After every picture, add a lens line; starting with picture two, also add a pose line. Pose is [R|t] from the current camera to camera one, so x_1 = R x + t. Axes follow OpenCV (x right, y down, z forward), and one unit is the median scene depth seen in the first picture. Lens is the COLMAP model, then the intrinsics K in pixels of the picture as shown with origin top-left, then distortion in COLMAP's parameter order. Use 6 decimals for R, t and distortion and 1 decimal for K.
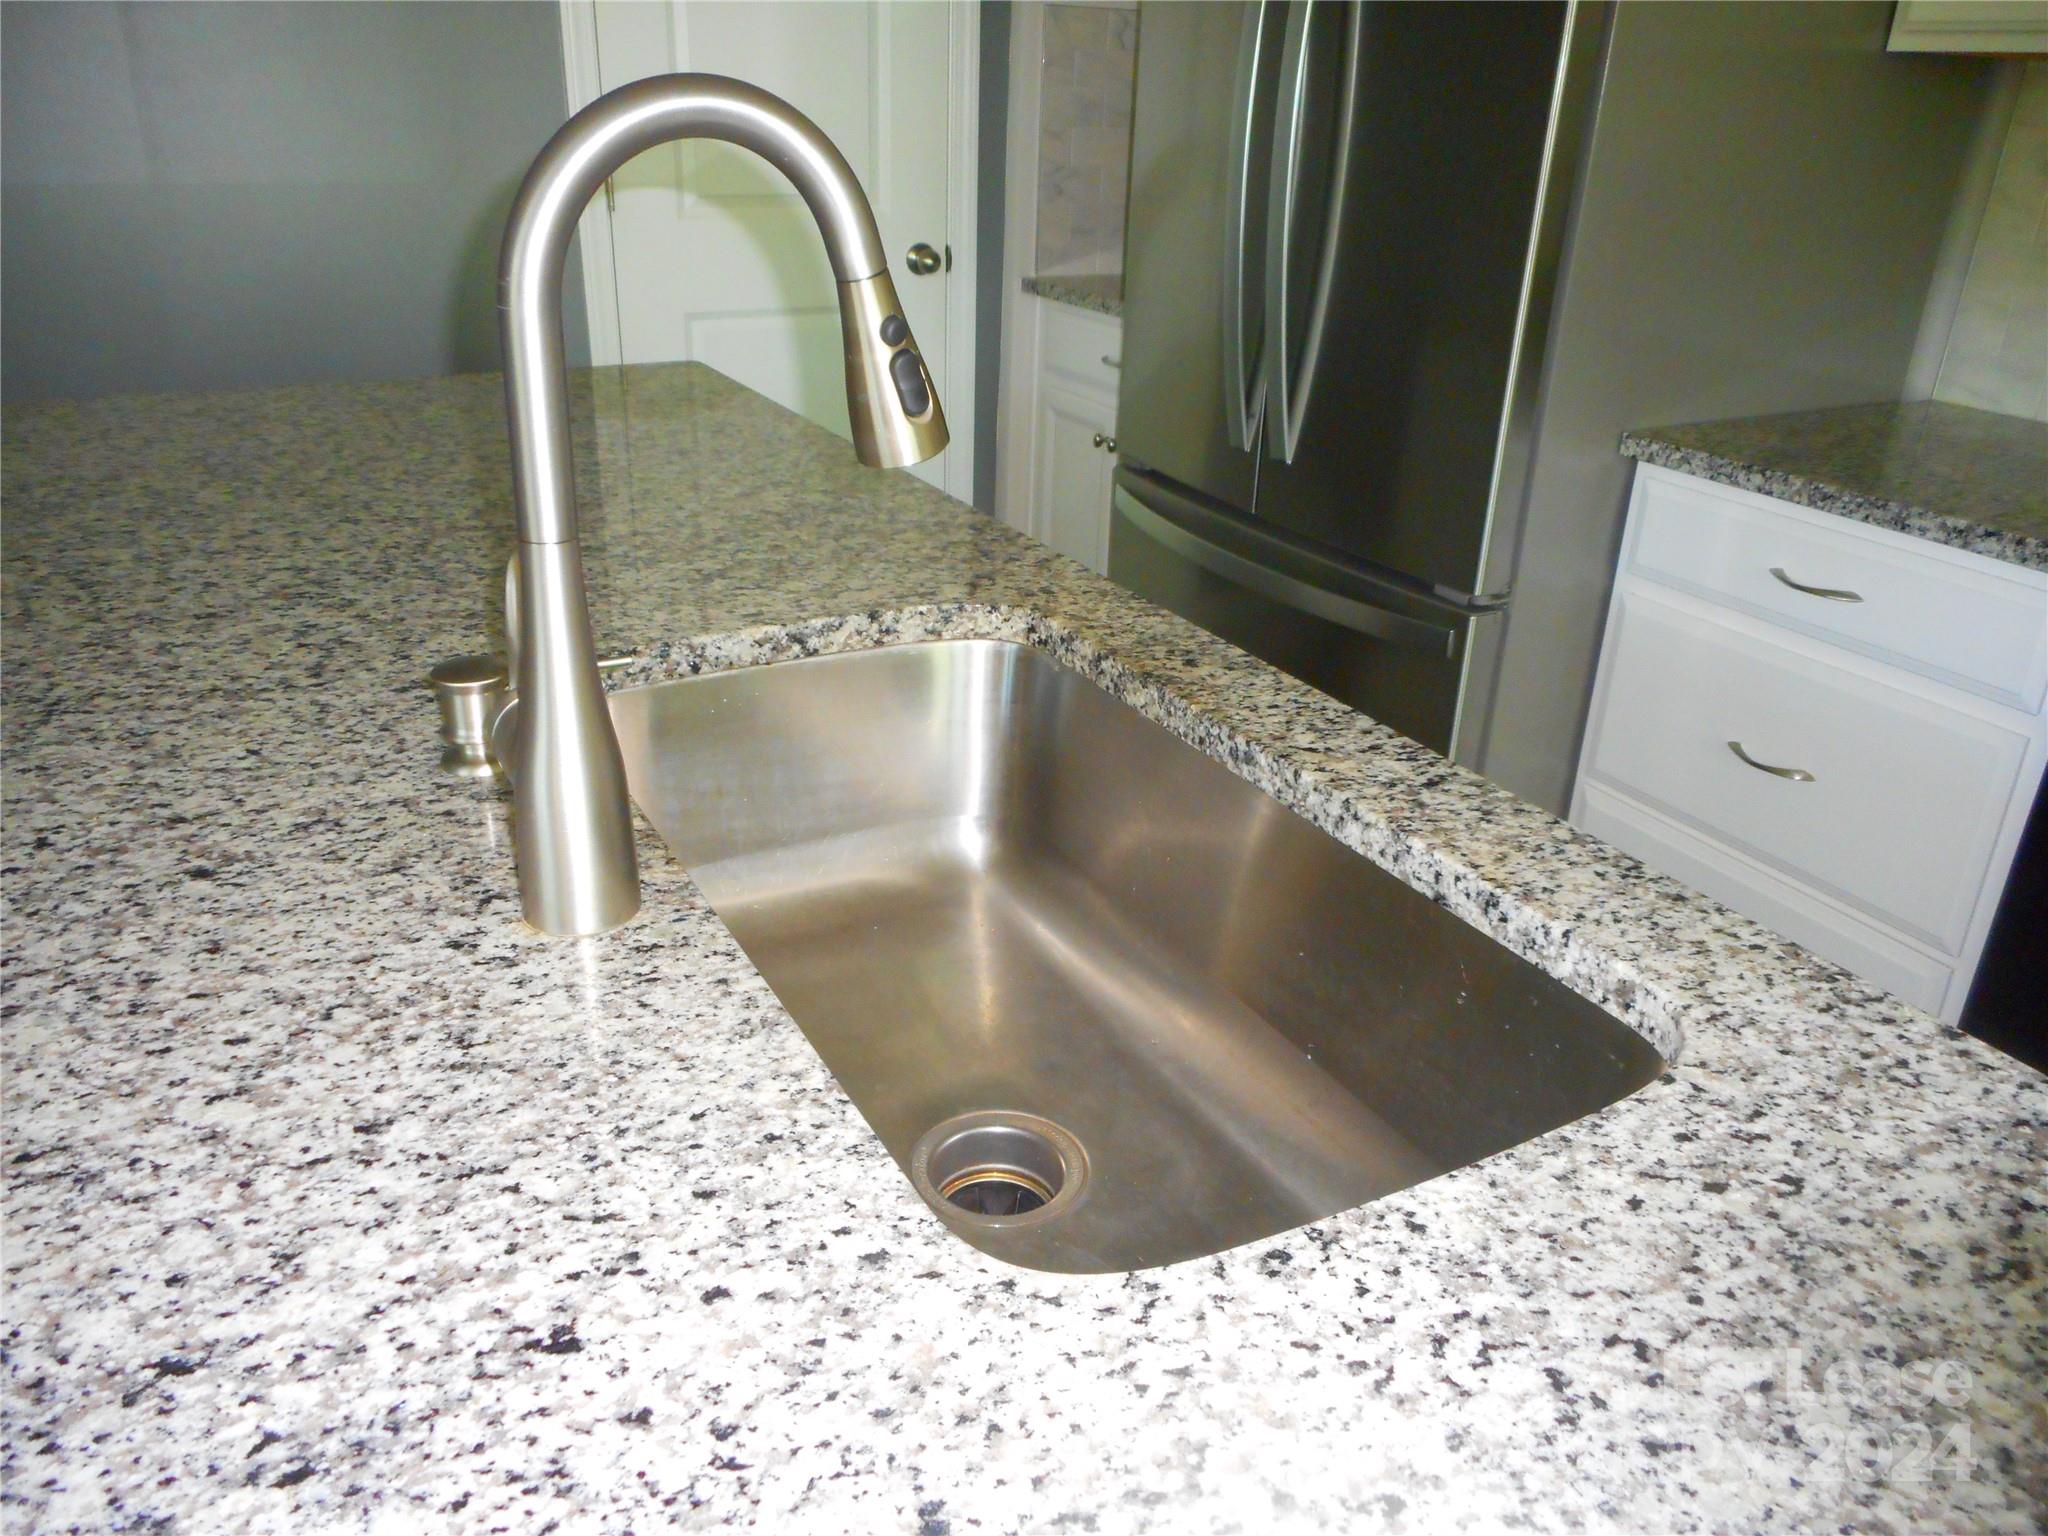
lens RADIAL K [[1553.7, 0, 1015.0], [0, 1553.7, 765.1], [0, 0, 1]] dist [-0.005759, -0.002099]
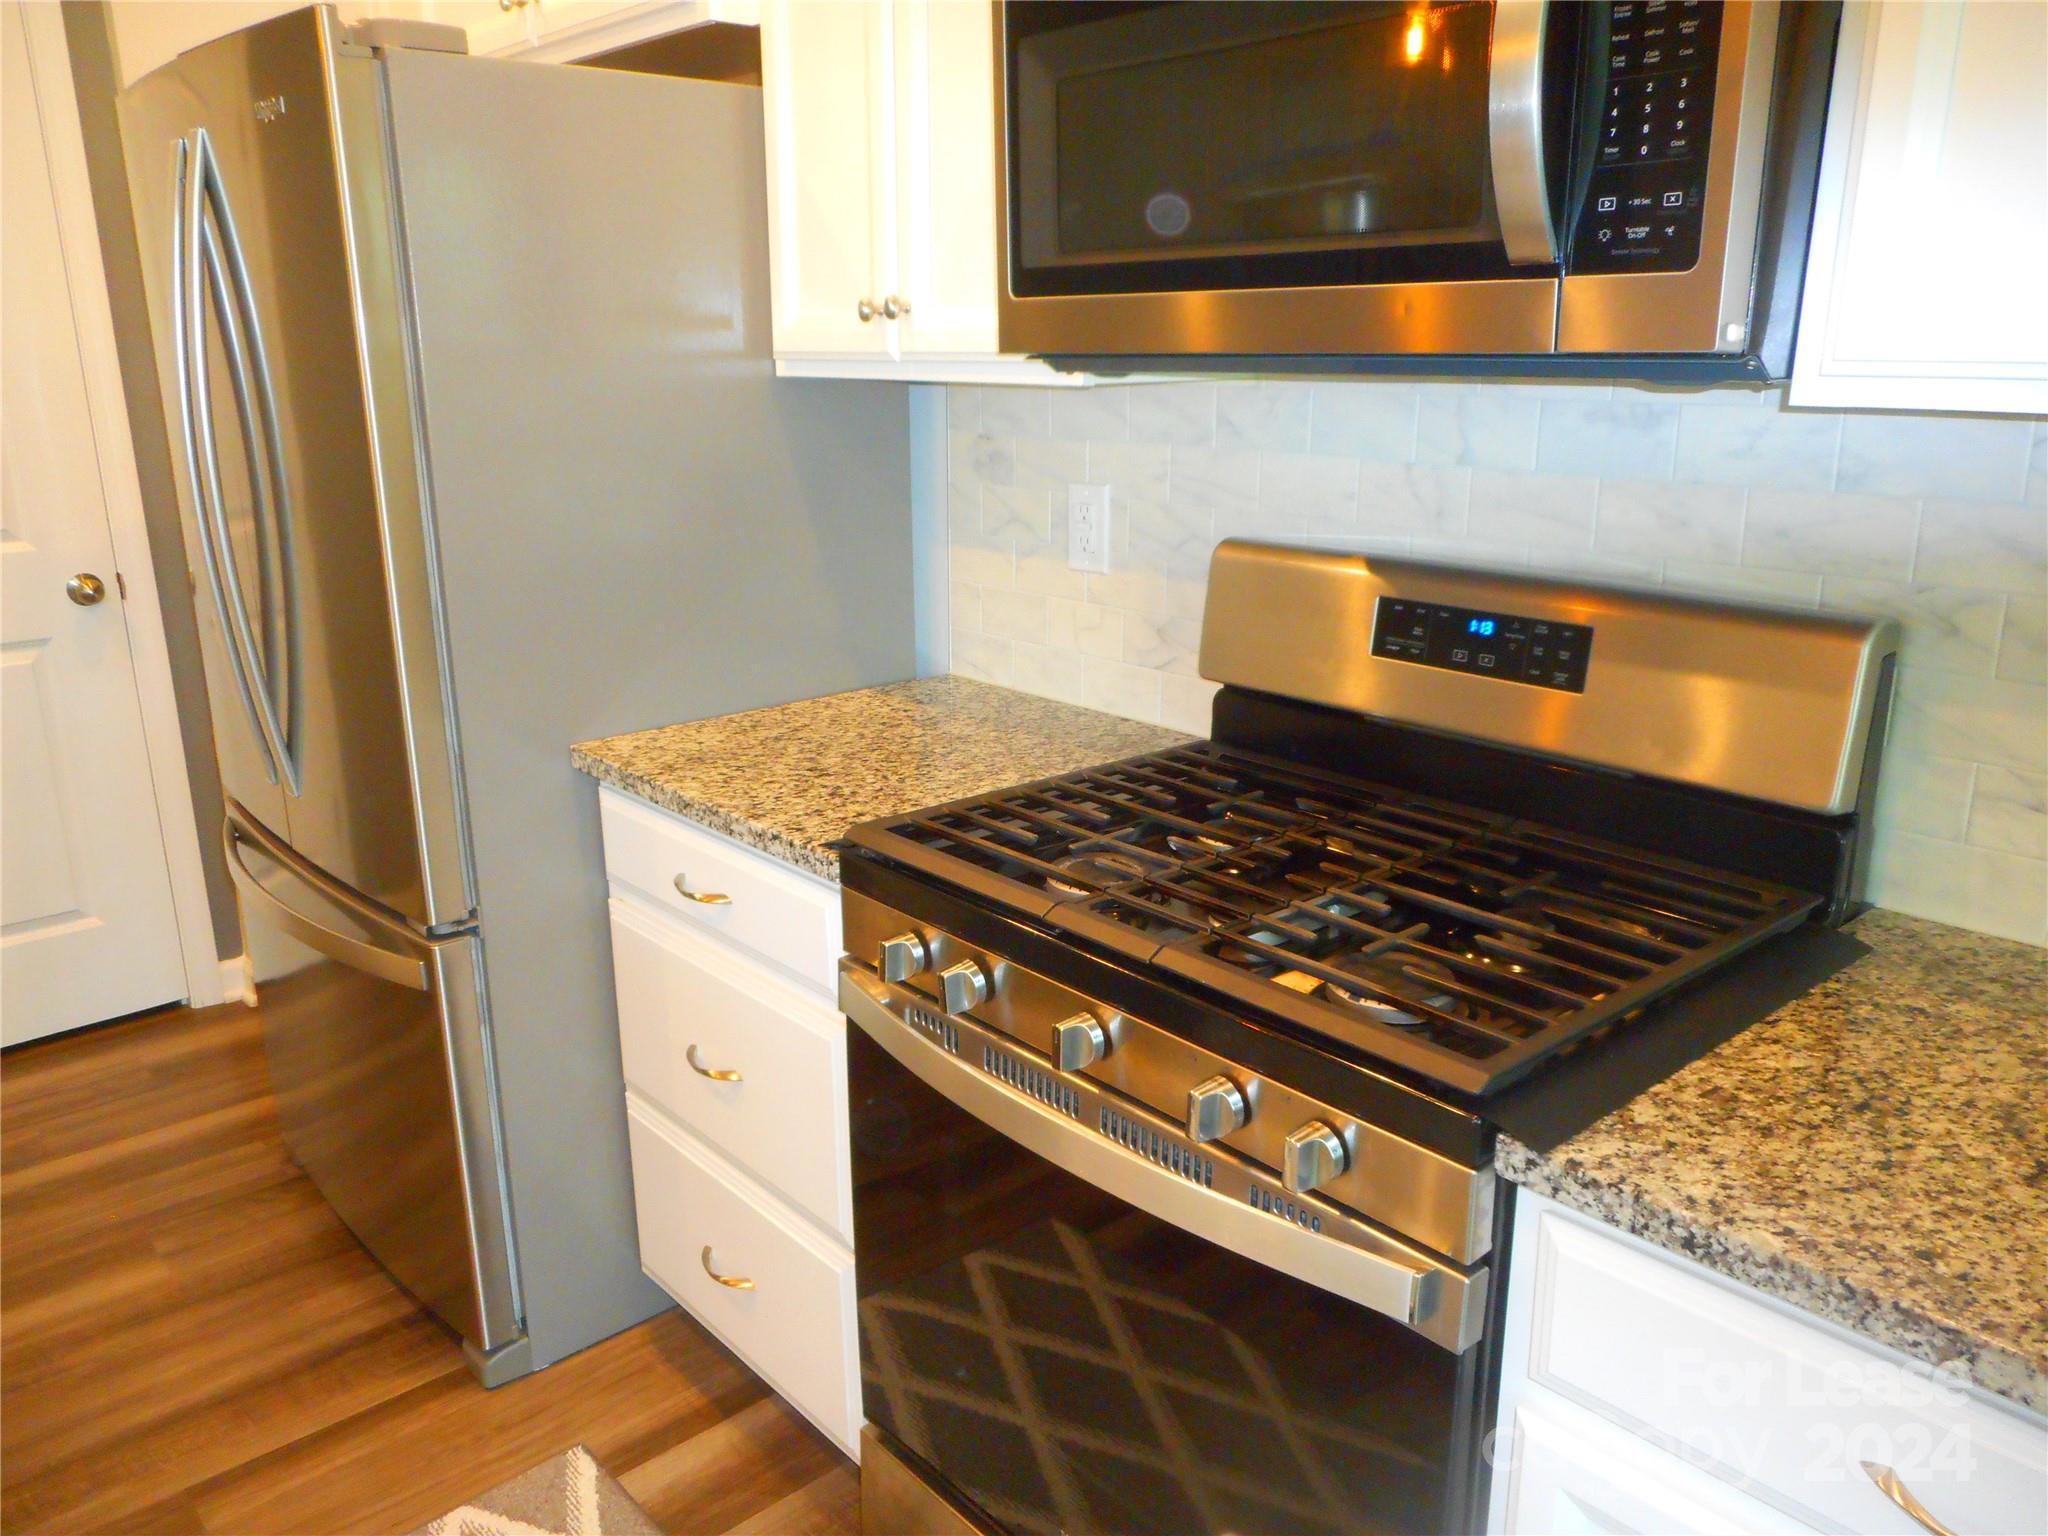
lens RADIAL K [[1553.7, 0, 1016.9], [0, 1553.7, 757.6], [0, 0, 1]] dist [-0.005759, -0.002099]
pose [[0.972775, -0.095285, 0.211258, 0.454567], [0.125978, 0.982537, -0.136930, -0.031603], [-0.194521, 0.159816, 0.967791, -0.030590]]
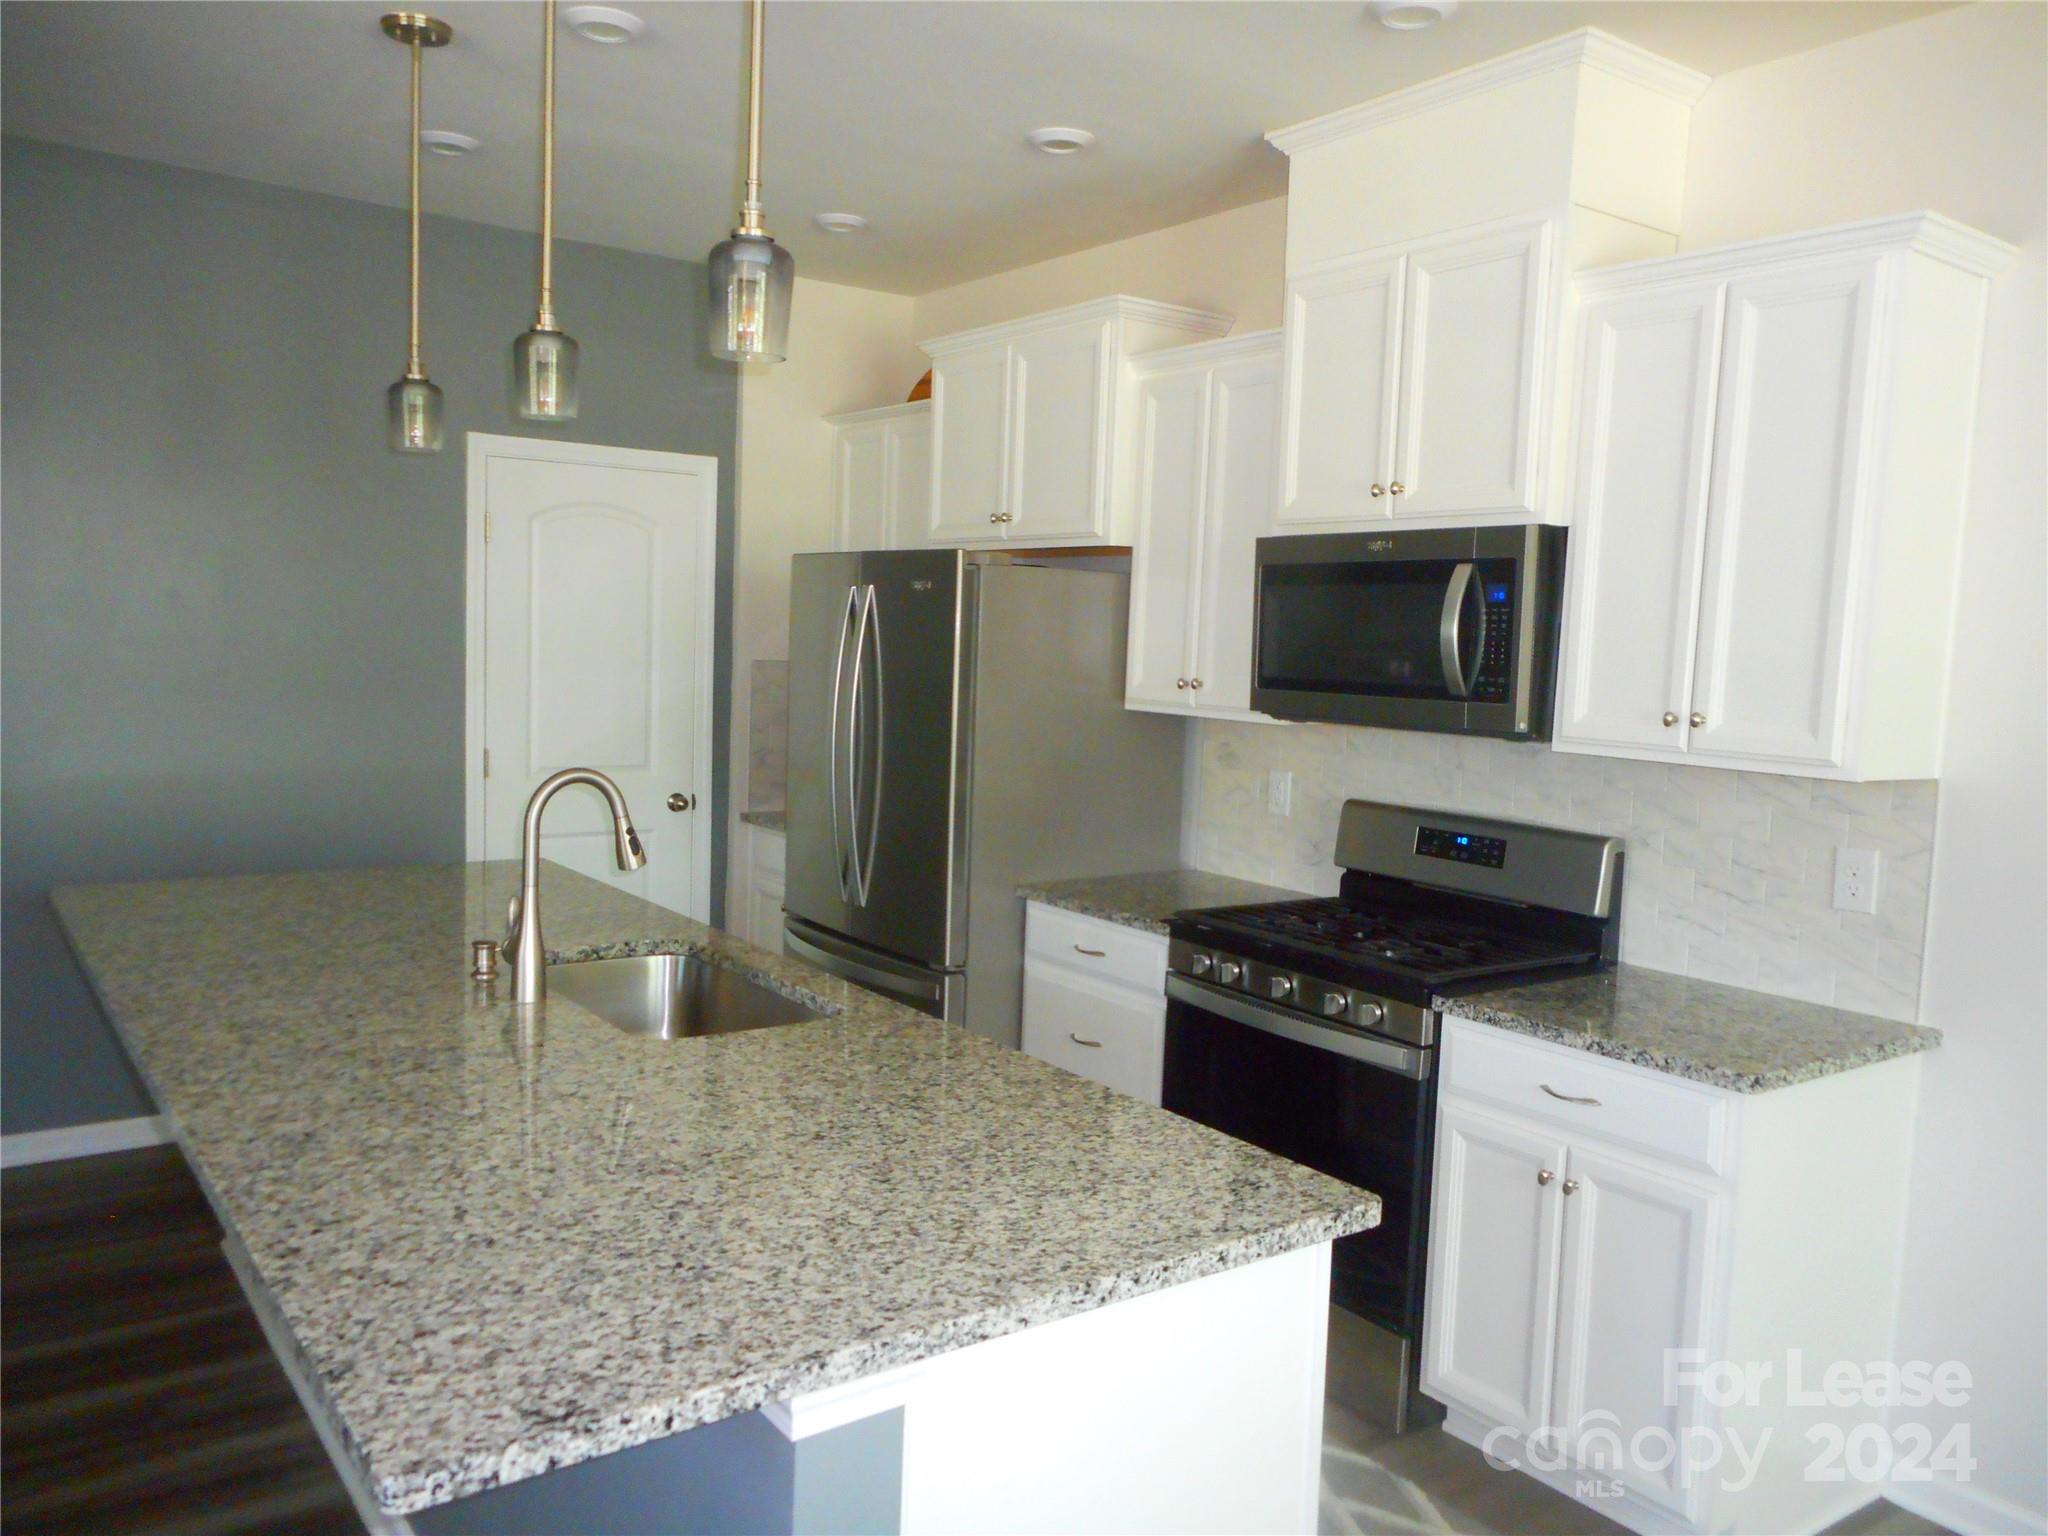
lens RADIAL K [[1553.7, 0, 1024.5], [0, 1553.7, 757.7], [0, 0, 1]] dist [-0.005759, -0.002099]
pose [[0.990586, -0.002481, 0.136872, 0.124079], [0.047490, 0.943972, -0.326590, 0.287787], [-0.128393, 0.330015, 0.935203, -0.938446]]
